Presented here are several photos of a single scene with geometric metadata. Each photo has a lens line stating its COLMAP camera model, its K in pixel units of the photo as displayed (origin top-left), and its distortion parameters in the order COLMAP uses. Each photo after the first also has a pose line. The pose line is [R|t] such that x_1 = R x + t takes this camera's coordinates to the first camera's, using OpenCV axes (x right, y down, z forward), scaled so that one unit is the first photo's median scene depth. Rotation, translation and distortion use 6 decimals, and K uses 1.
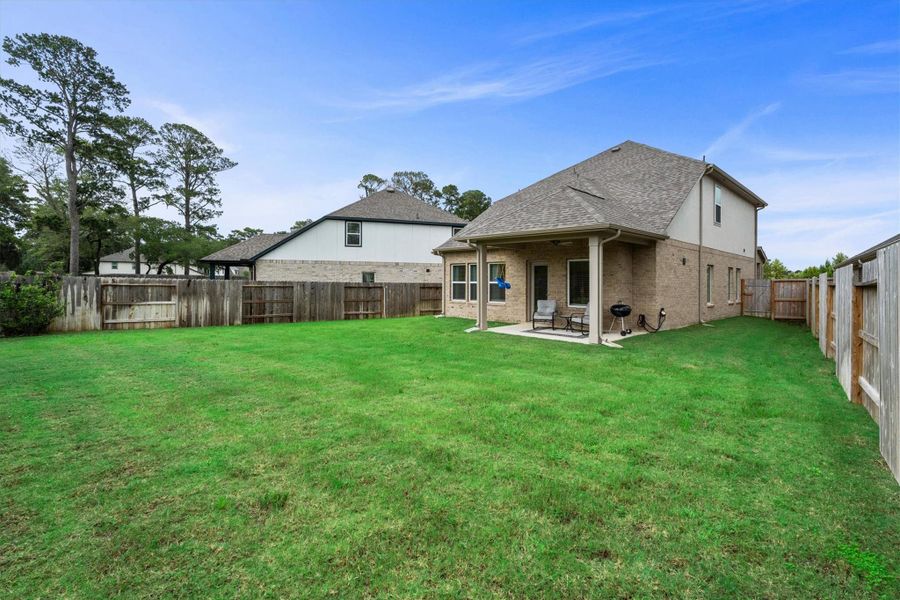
lens RADIAL K [[403.1, 0, 449.5], [0, 403.1, 282.7], [0, 0, 1]] dist [0.001686, -0.000242]
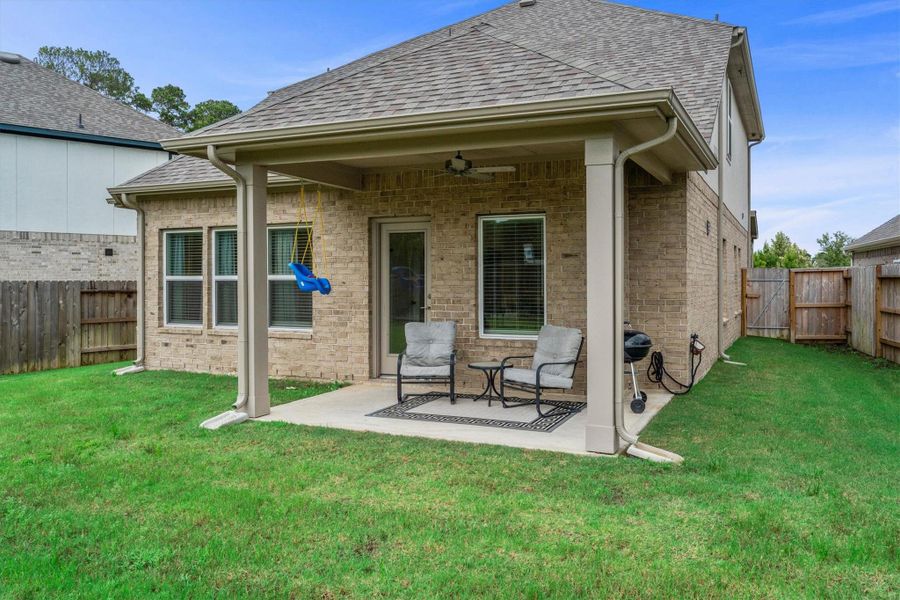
lens RADIAL K [[718.1, 0, 447.7], [0, 718.1, 278.1], [0, 0, 1]] dist [0.002338, 0.002699]
pose [[0.932975, -0.007392, 0.359866, 0.010653], [0.008472, 0.999963, -0.001423, 0.002030], [-0.359842, 0.004376, 0.933003, 0.257869]]
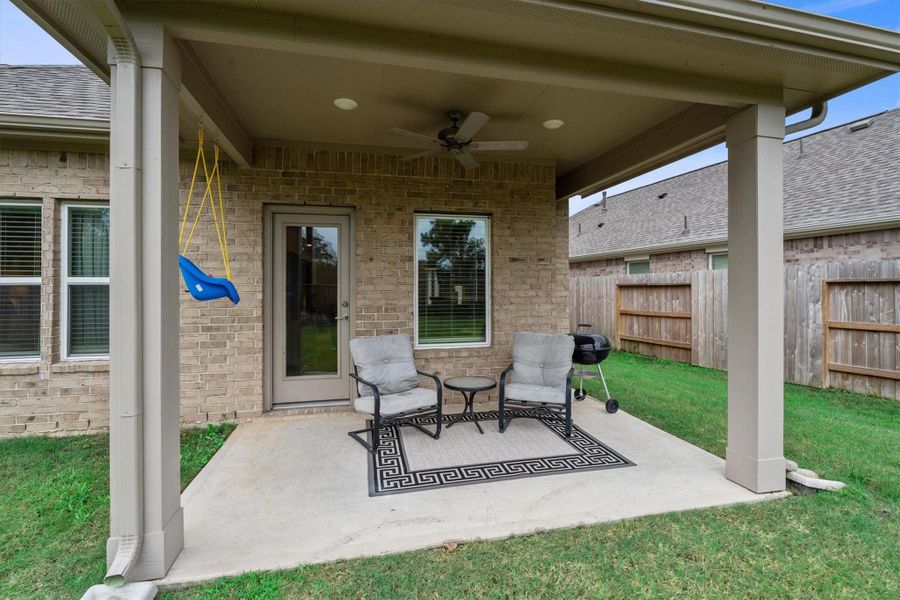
lens RADIAL K [[416.4, 0, 449.5], [0, 416.4, 288.5], [0, 0, 1]] dist [-0.009437, 0.000055]
pose [[0.511506, -0.004275, 0.859269, -0.000288], [0.008801, 0.999961, -0.000265, 0.005436], [-0.859234, 0.007698, 0.511524, 0.561116]]
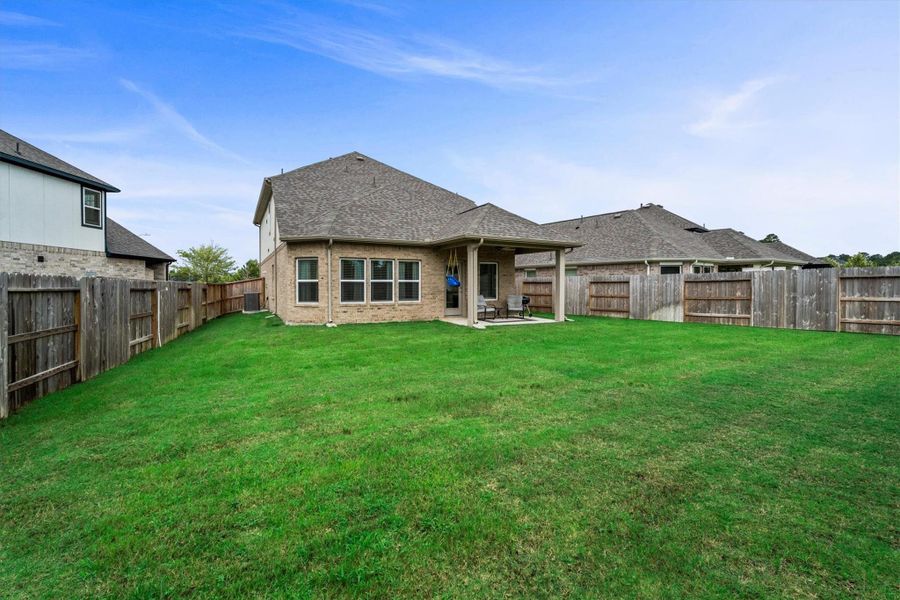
lens RADIAL K [[403.7, 0, 450.3], [0, 403.7, 288.4], [0, 0, 1]] dist [0.003502, -0.000306]
pose [[0.270533, -0.015916, 0.962579, -0.647422], [0.003038, 0.999872, 0.015679, 0.002225], [-0.962706, -0.001318, 0.270547, 0.534429]]
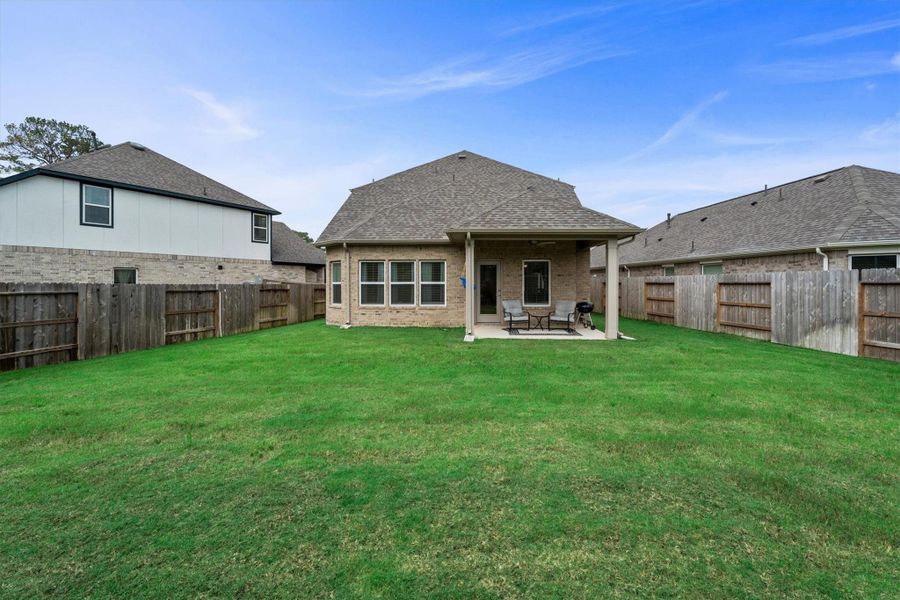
lens RADIAL K [[403.1, 0, 449.5], [0, 403.1, 282.7], [0, 0, 1]] dist [0.001686, -0.000242]
pose [[0.740627, -0.006835, 0.671882, -0.371124], [0.006472, 0.999974, 0.003038, -0.002652], [-0.671885, 0.002098, 0.740652, 0.266046]]
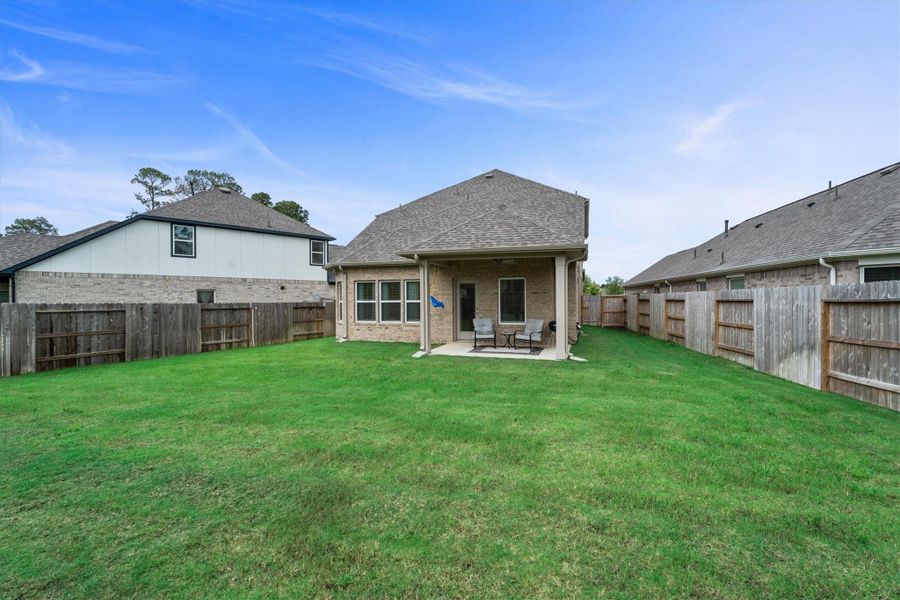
lens RADIAL K [[395.4, 0, 450.0], [0, 395.4, 300.0], [0, 0, 1]] dist [0.001380, 0.000380]
pose [[0.887393, -0.012919, 0.460832, -0.196373], [0.012272, 0.999915, 0.004401, -0.005356], [-0.460850, 0.001750, 0.887477, 0.121130]]
